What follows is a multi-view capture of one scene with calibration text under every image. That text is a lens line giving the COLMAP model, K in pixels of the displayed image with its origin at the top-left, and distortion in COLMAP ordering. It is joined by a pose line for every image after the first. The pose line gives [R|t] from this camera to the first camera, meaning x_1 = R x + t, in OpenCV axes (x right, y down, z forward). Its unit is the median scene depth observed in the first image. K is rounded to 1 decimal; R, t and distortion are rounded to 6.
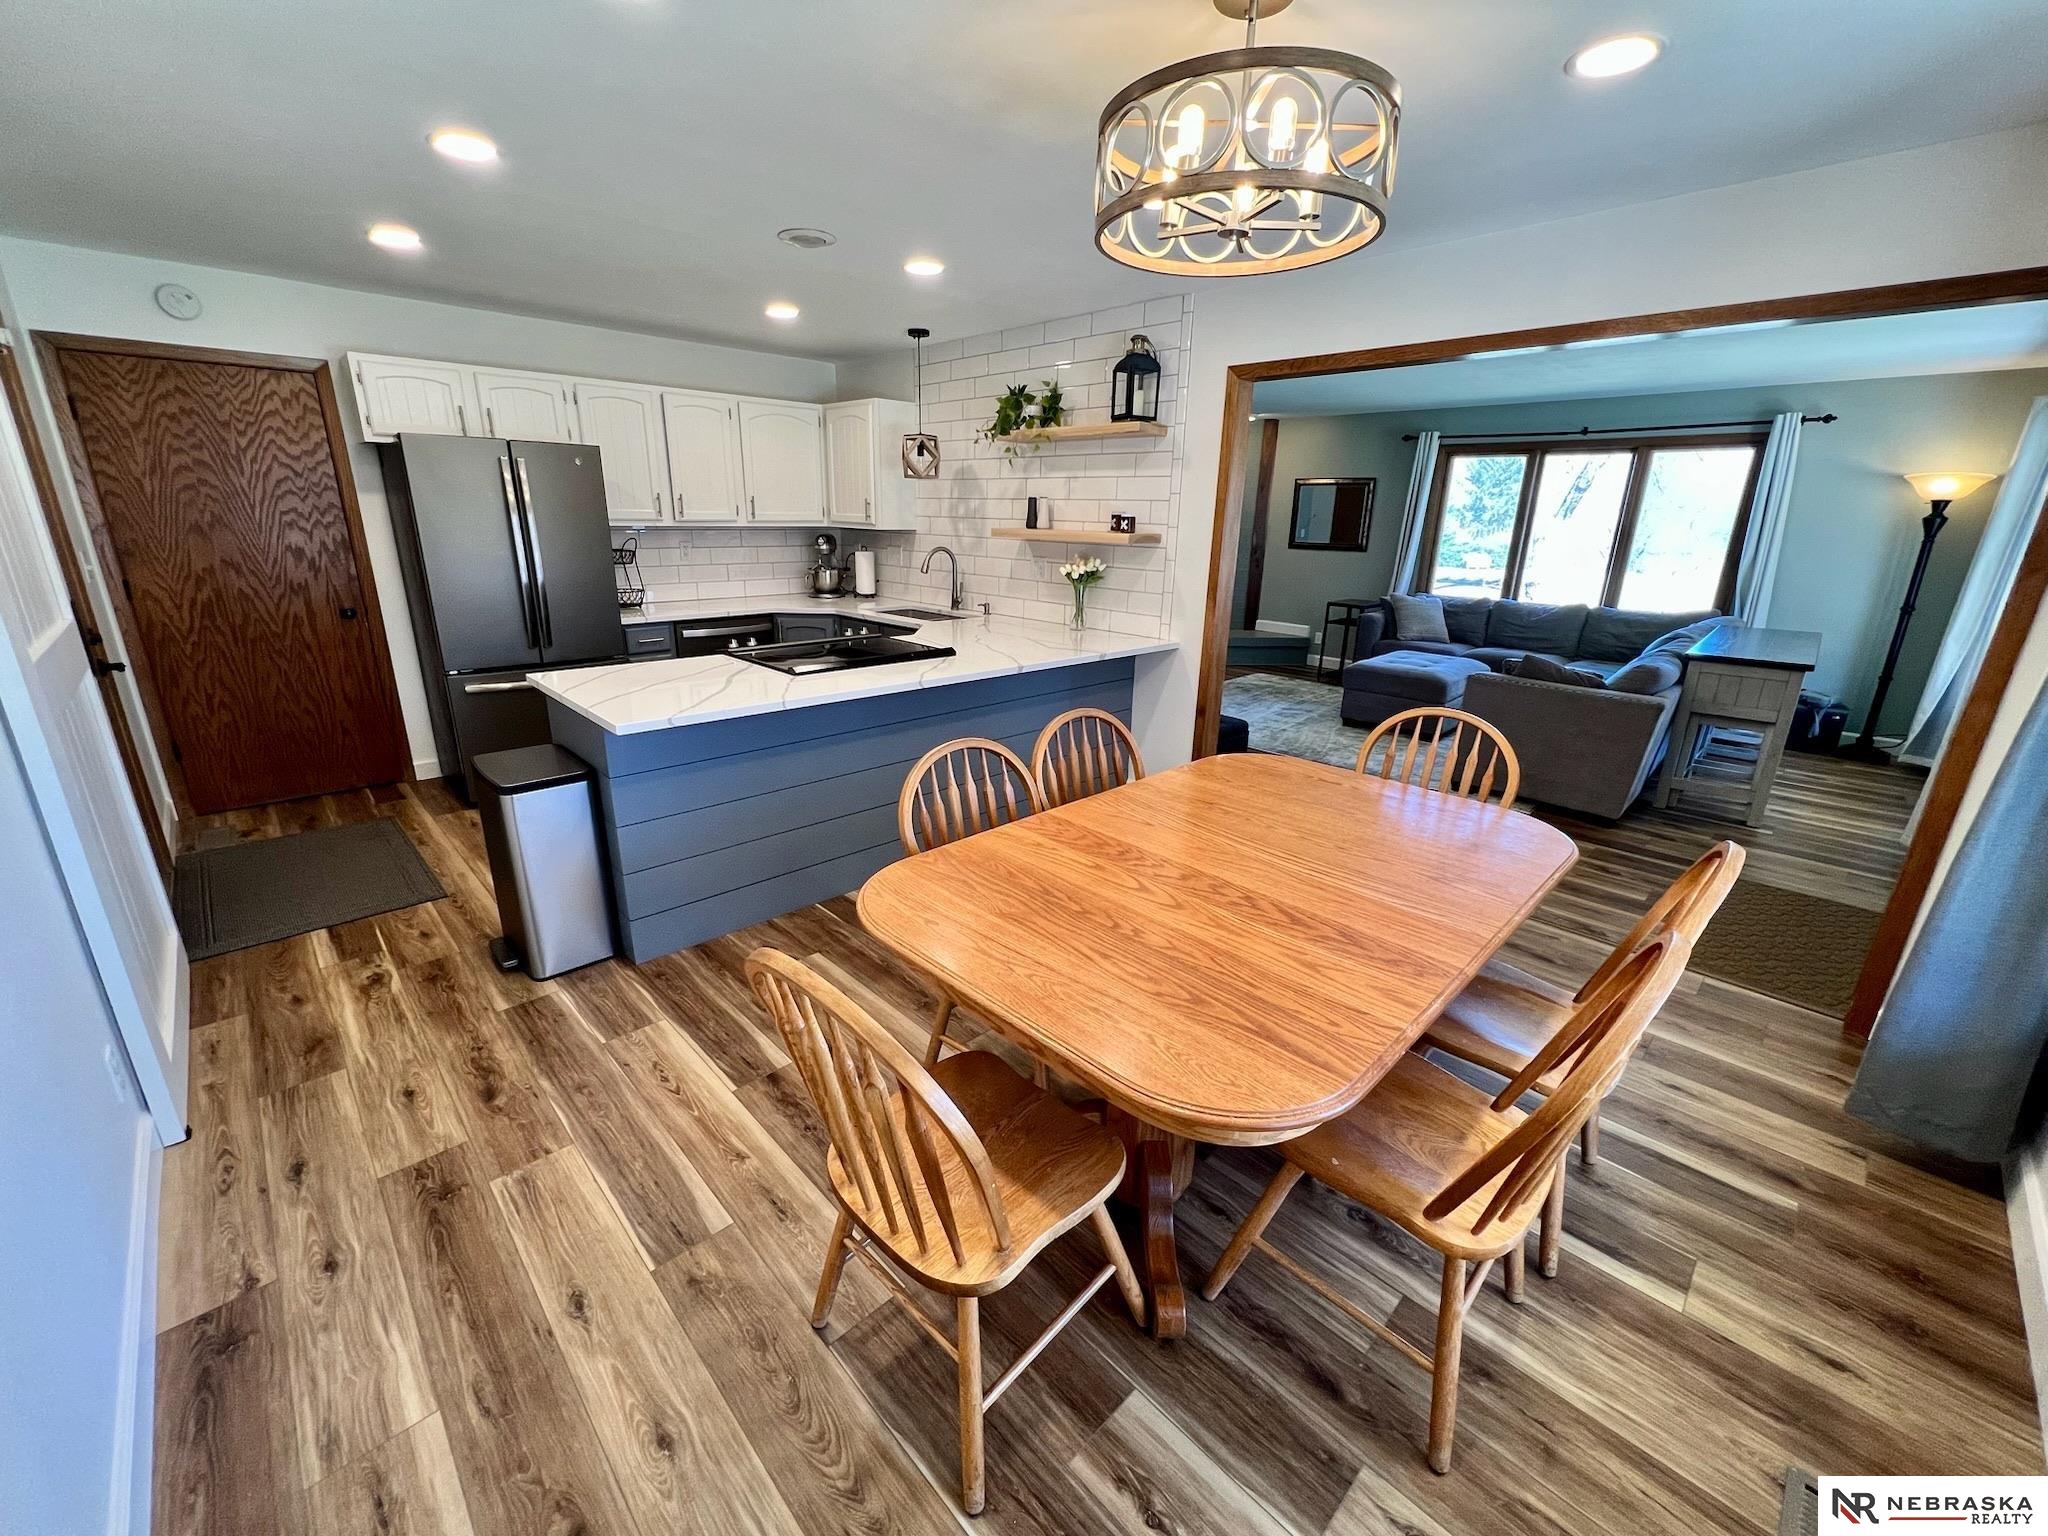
lens RADIAL K [[817.9, 0, 1022.4], [0, 817.9, 768.2], [0, 0, 1]] dist [-0.003288, -0.000488]
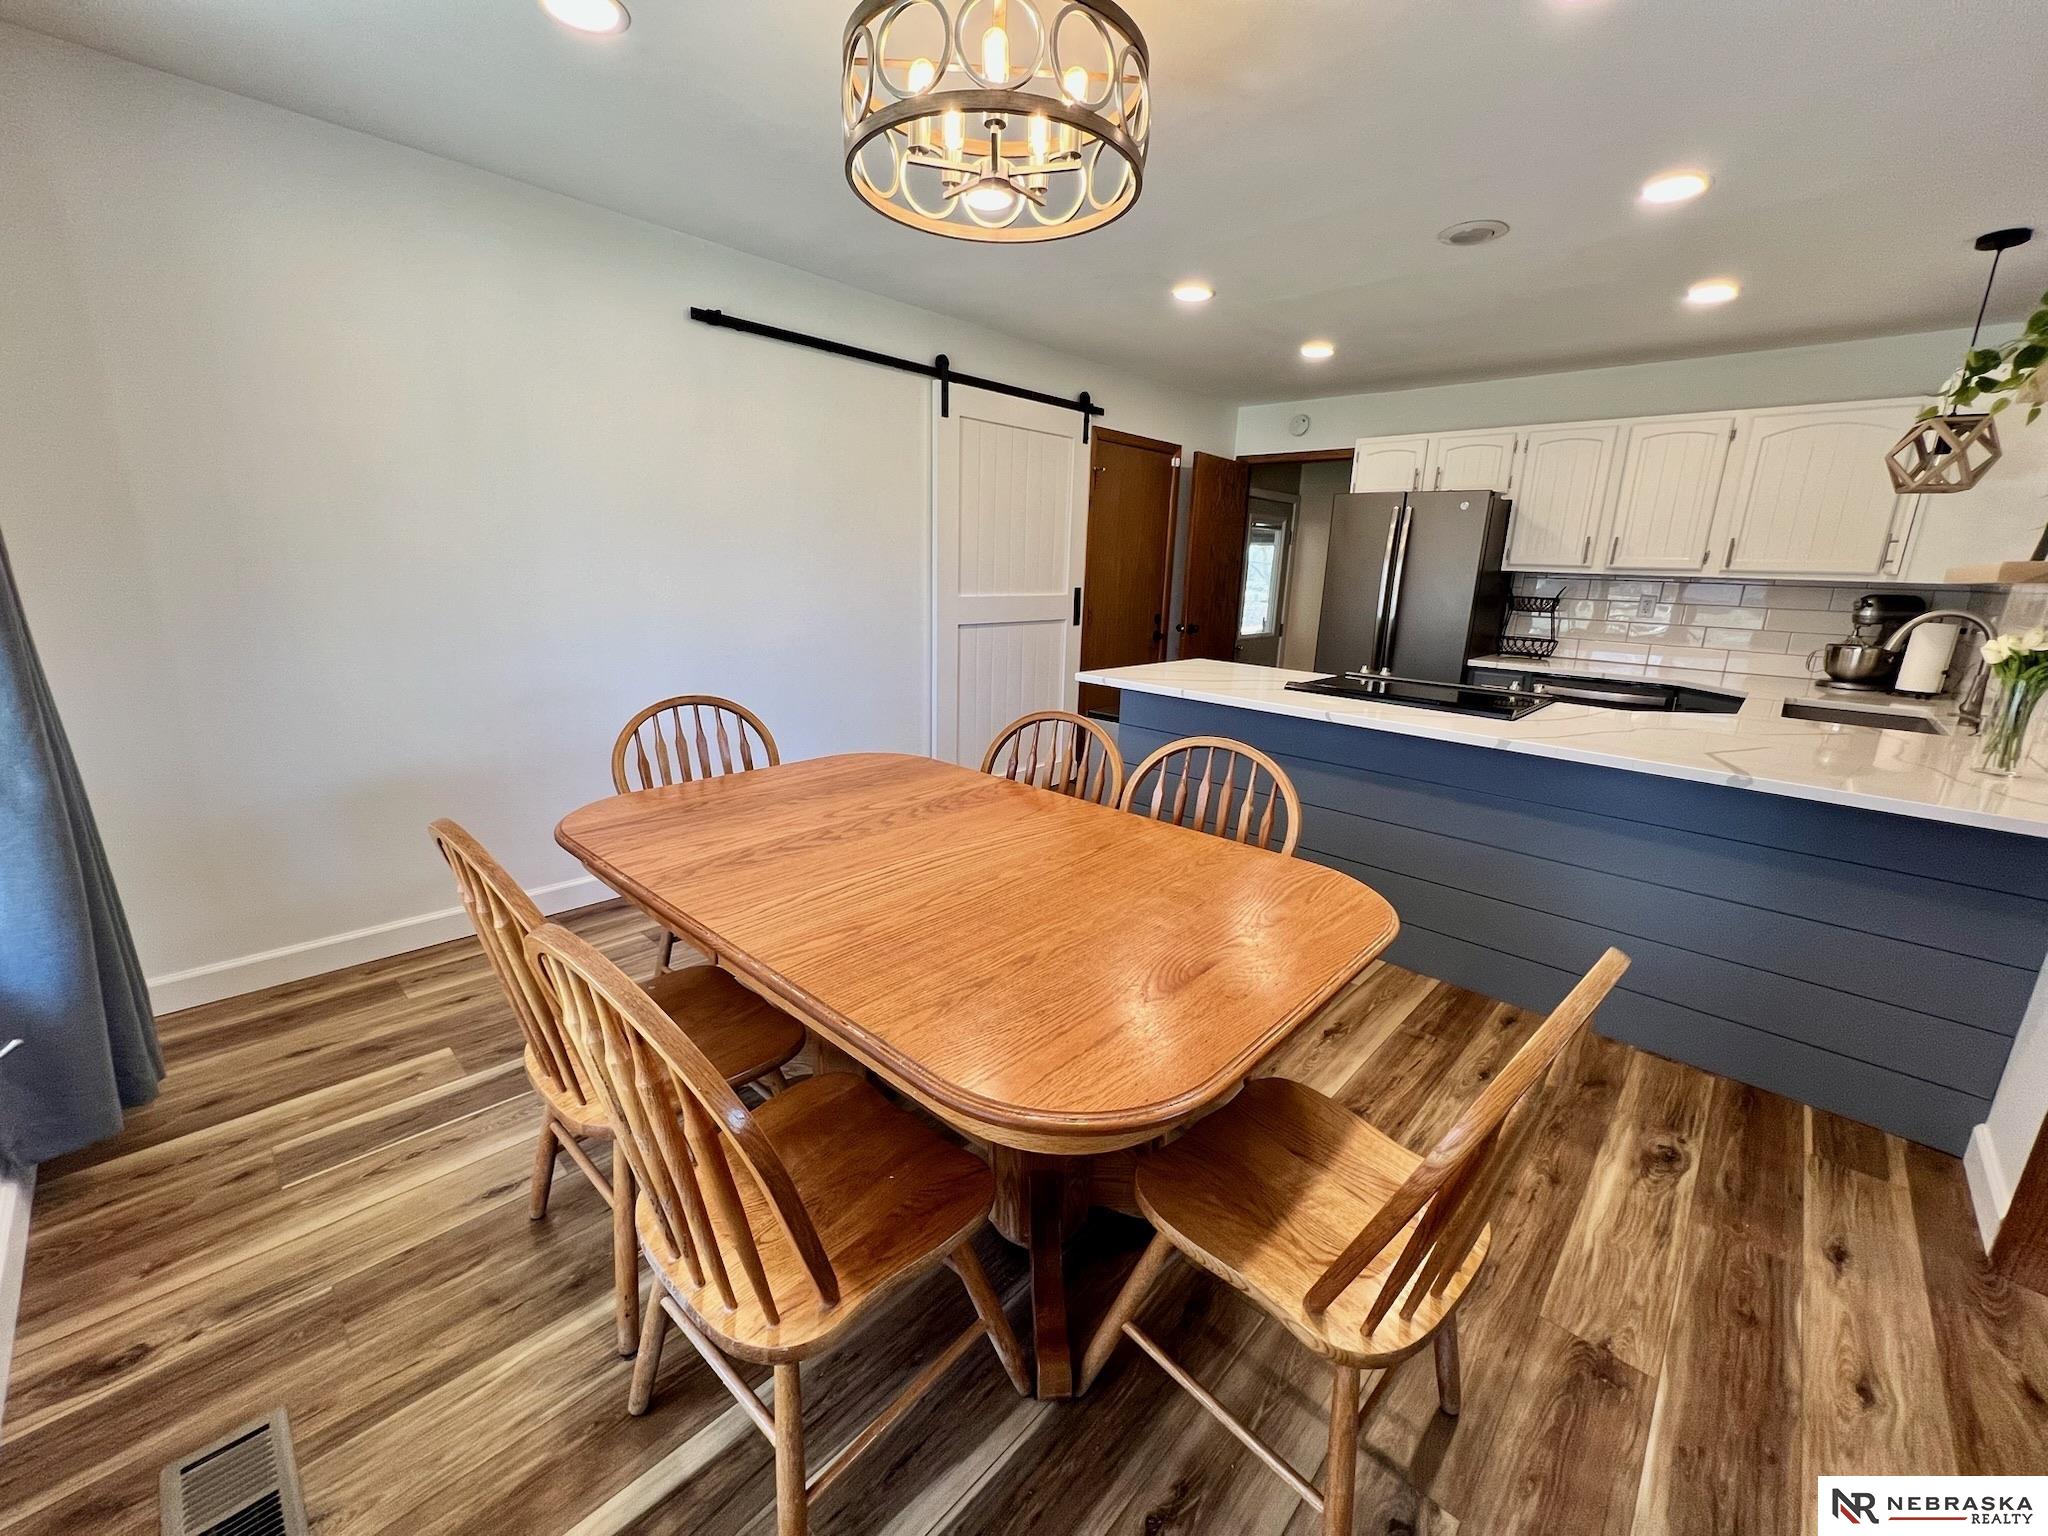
lens RADIAL K [[817.9, 0, 1021.4], [0, 817.9, 767.0], [0, 0, 1]] dist [-0.003288, -0.000488]
pose [[0.043185, 0.225460, -0.973295, 1.262175], [-0.328927, 0.923099, 0.199237, -0.207362], [0.943367, 0.311539, 0.114024, 1.059383]]
